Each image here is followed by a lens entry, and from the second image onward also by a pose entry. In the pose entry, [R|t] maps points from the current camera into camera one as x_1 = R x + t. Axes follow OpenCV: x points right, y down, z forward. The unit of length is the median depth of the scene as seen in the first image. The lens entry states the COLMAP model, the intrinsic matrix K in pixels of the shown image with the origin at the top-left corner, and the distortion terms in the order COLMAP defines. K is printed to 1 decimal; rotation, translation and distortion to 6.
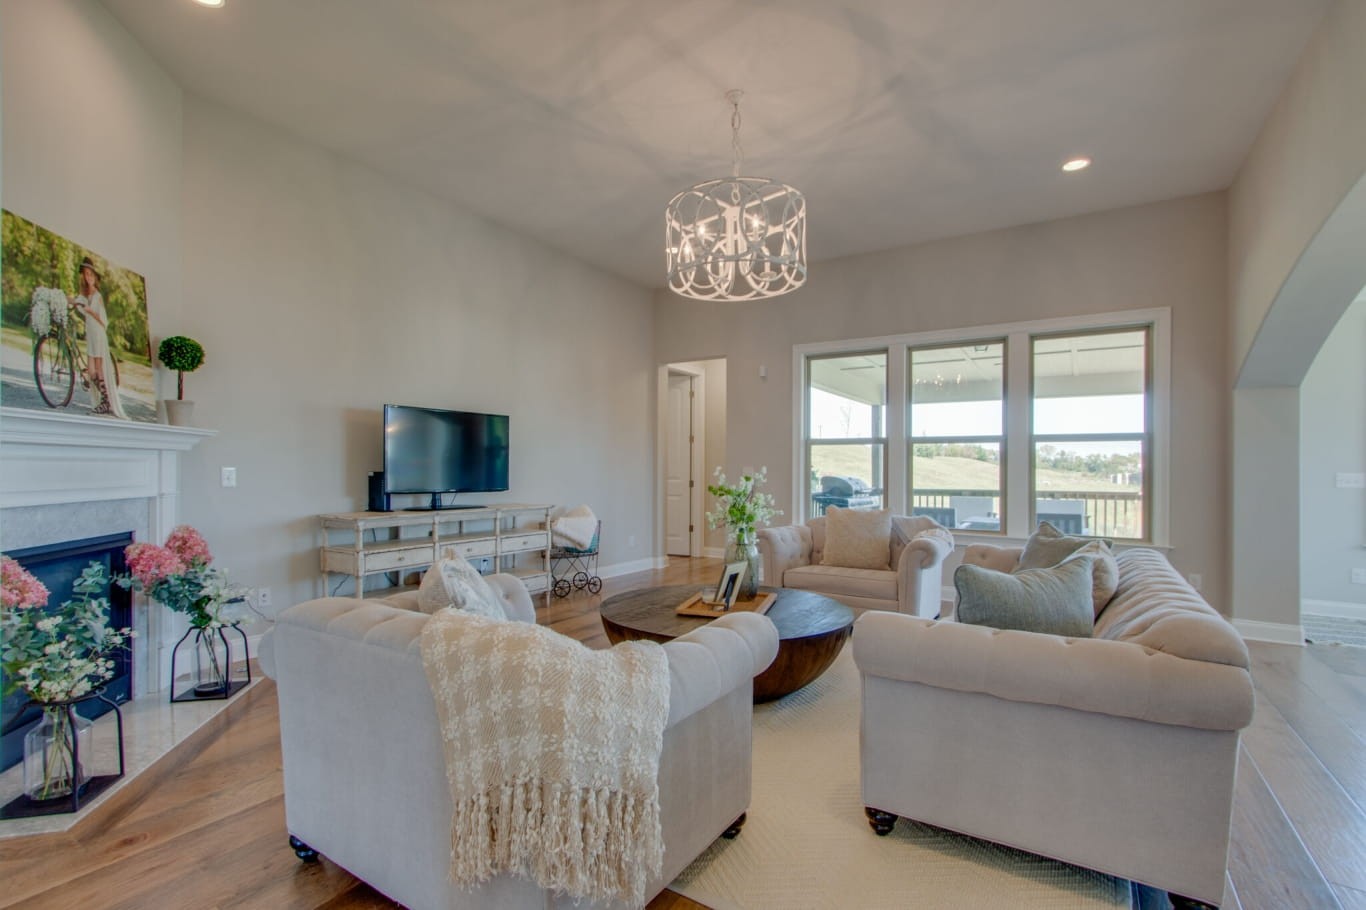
lens RADIAL K [[635.3, 0, 684.4], [0, 635.3, 466.4], [0, 0, 1]] dist [-0.009346, 0.004959]
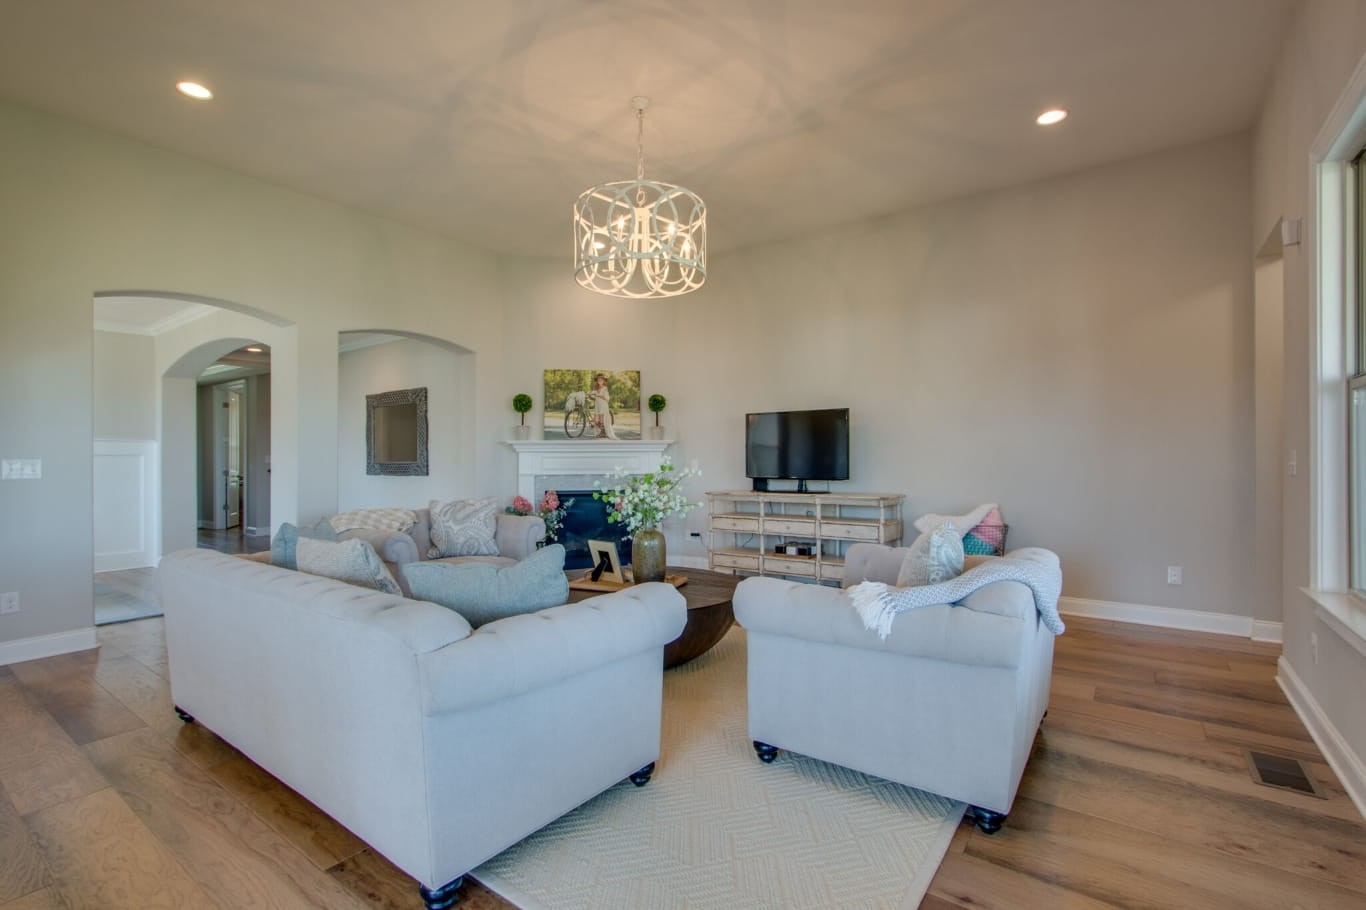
lens RADIAL K [[635.3, 0, 684.1], [0, 635.3, 453.7], [0, 0, 1]] dist [-0.009346, 0.004959]
pose [[-0.078439, -0.008231, -0.996885, 1.399783], [0.011355, 0.999894, -0.009150, 0.001929], [0.996854, -0.012037, -0.078337, 1.456698]]
